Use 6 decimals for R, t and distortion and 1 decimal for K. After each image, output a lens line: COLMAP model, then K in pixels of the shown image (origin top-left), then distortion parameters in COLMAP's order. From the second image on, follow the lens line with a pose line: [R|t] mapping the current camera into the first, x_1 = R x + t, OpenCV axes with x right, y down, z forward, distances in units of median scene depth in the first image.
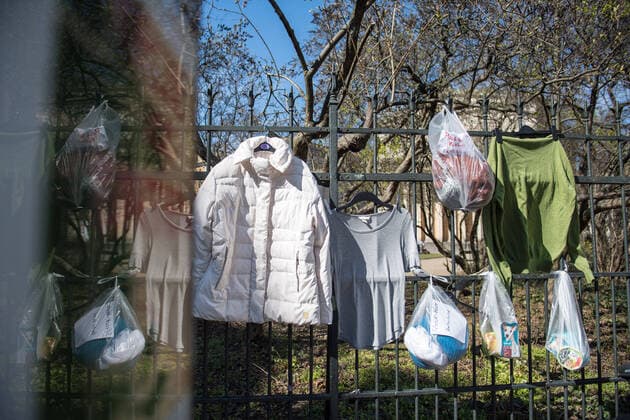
lens RADIAL K [[477.0, 0, 315.0], [0, 477.0, 210.0], [0, 0, 1]] dist [-0.055542, -0.001831]
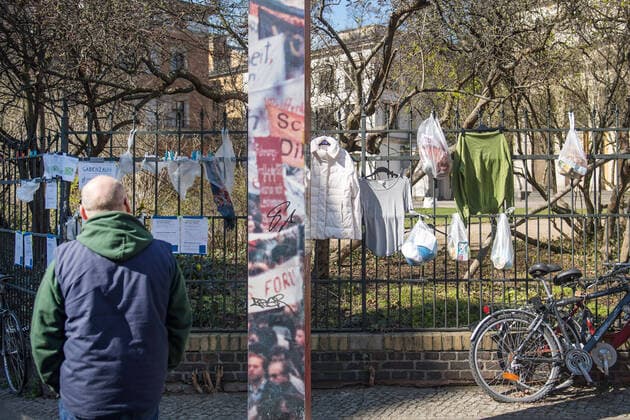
lens RADIAL K [[797.2, 0, 314.7], [0, 797.2, 191.9], [0, 0, 1]] dist [0.009976, 0.017526]
pose [[0.991085, -0.000656, -0.133231, 0.257598], [0.009681, 0.997699, 0.067103, -0.148988], [0.132880, -0.067795, 0.988811, -1.986913]]
